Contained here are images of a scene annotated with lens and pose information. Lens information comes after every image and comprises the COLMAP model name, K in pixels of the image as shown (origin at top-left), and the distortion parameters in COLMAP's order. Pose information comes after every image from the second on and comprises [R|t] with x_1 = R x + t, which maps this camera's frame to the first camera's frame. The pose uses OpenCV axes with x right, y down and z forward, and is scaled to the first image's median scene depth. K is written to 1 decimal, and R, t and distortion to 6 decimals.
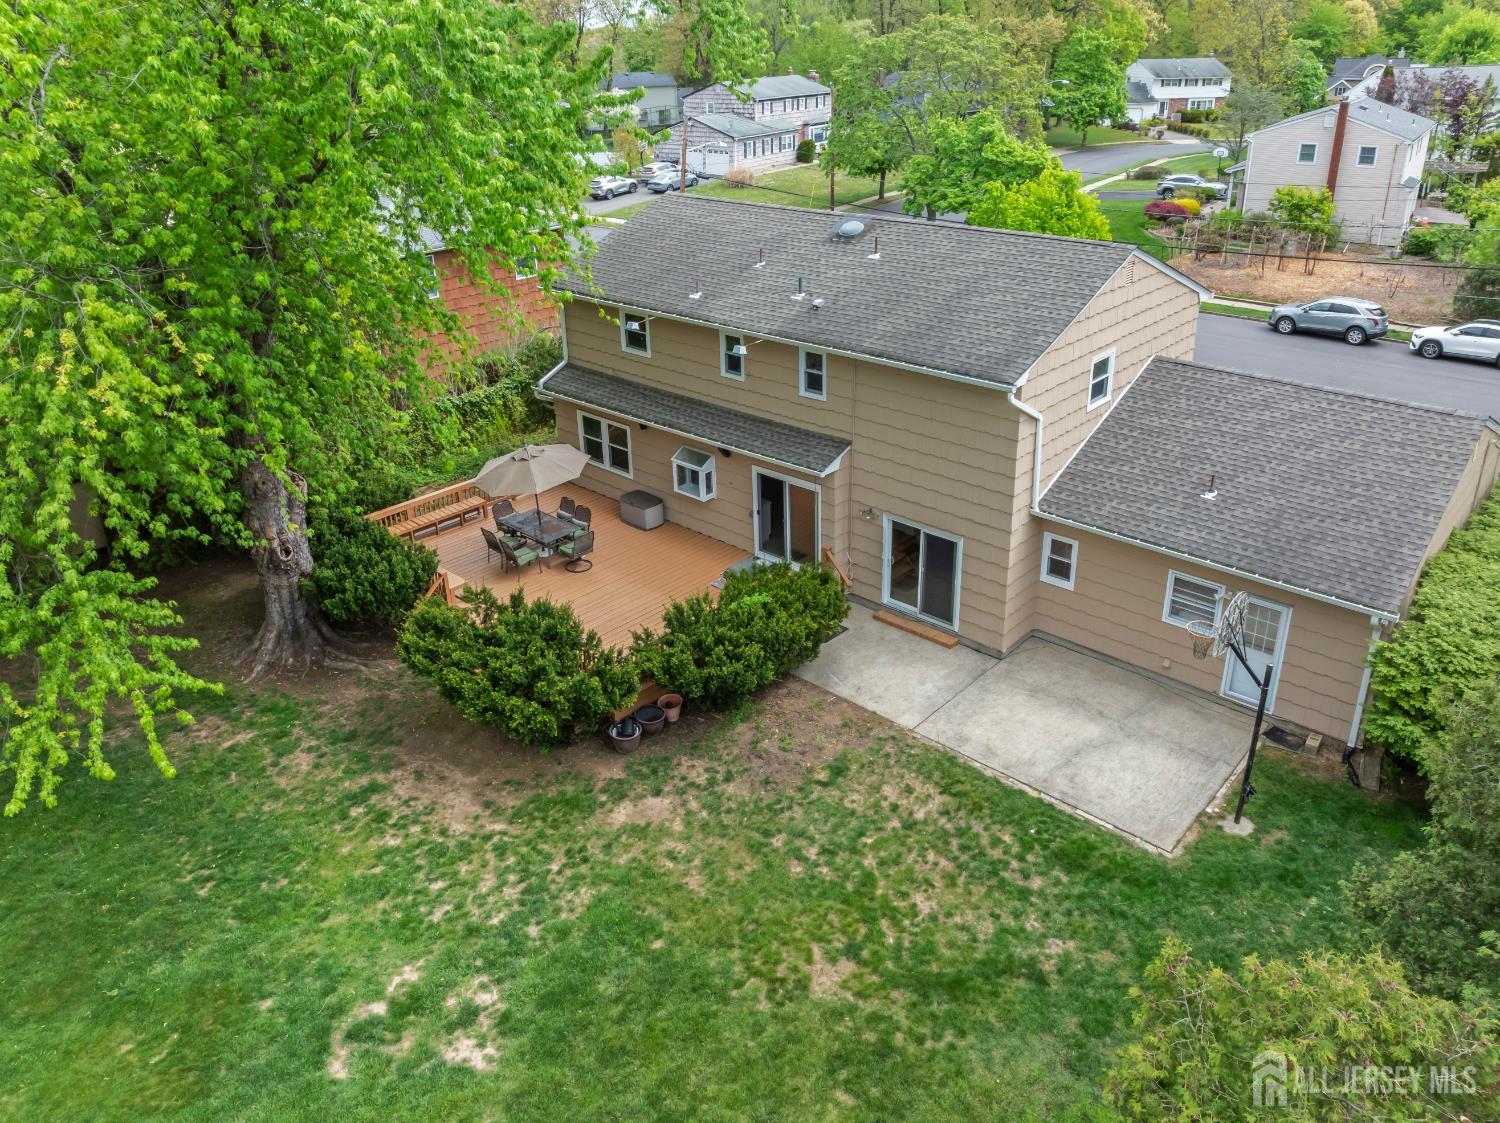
lens RADIAL K [[1101.0, 0, 769.3], [0, 1101.0, 604.6], [0, 0, 1]] dist [-0.082967, 0.059682]
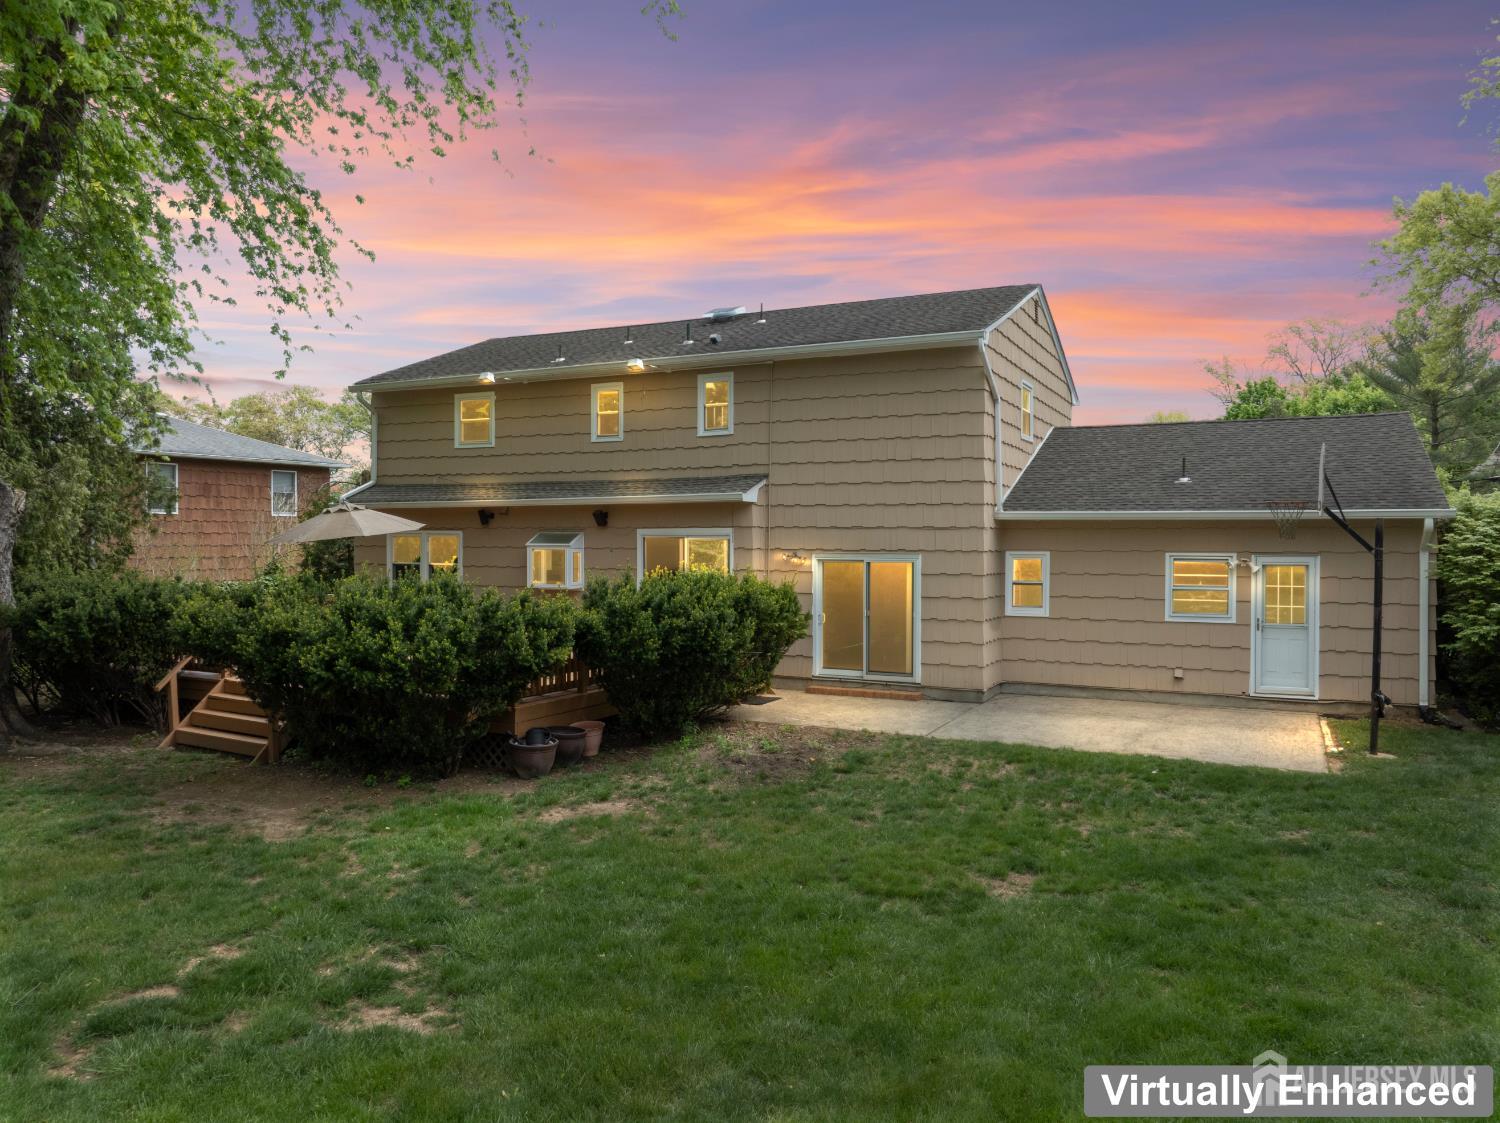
lens RADIAL K [[1101.0, 0, 769.3], [0, 1101.0, 604.6], [0, 0, 1]] dist [-0.082967, 0.059682]
pose [[0.959905, 0.009655, 0.280159, -0.165242], [0.111815, 0.903274, -0.414238, 0.302569], [-0.257060, 0.428955, 0.865978, 0.317486]]
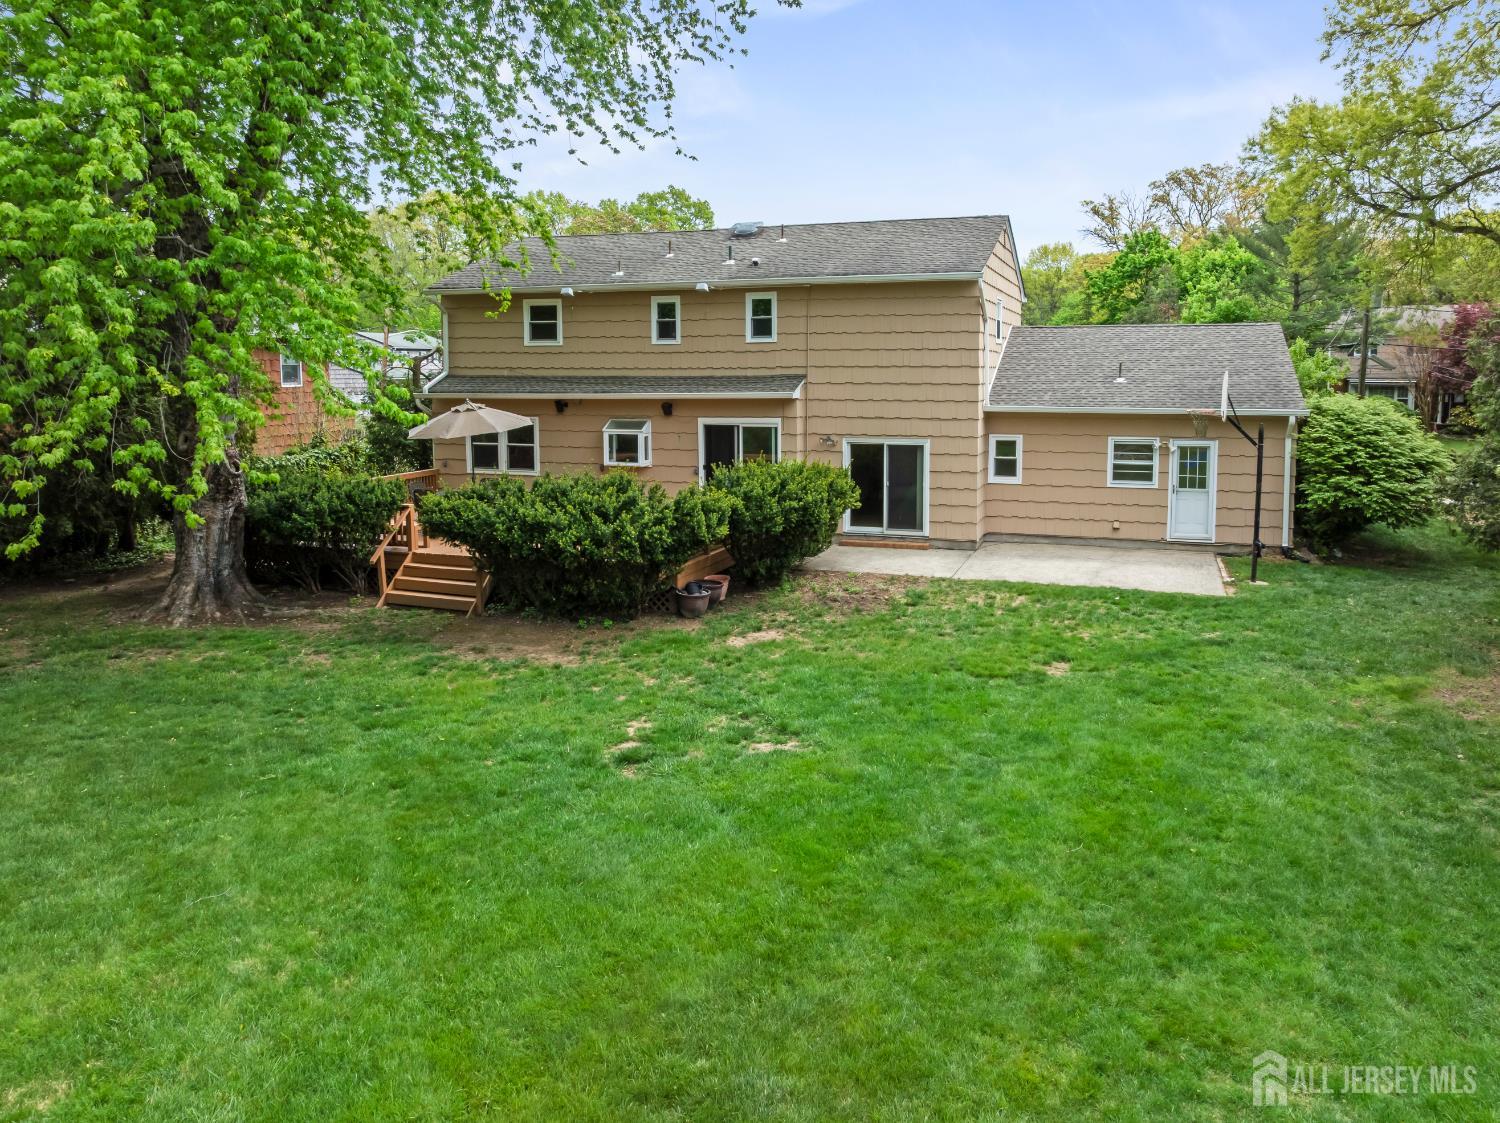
lens RADIAL K [[1123.3, 0, 806.8], [0, 1123.3, 559.5], [0, 0, 1]] dist [-0.063253, -0.000559]
pose [[0.909375, -0.050092, 0.412951, -0.398603], [0.183089, 0.939593, -0.289213, 0.349843], [-0.373518, 0.338610, 0.863613, 0.114975]]
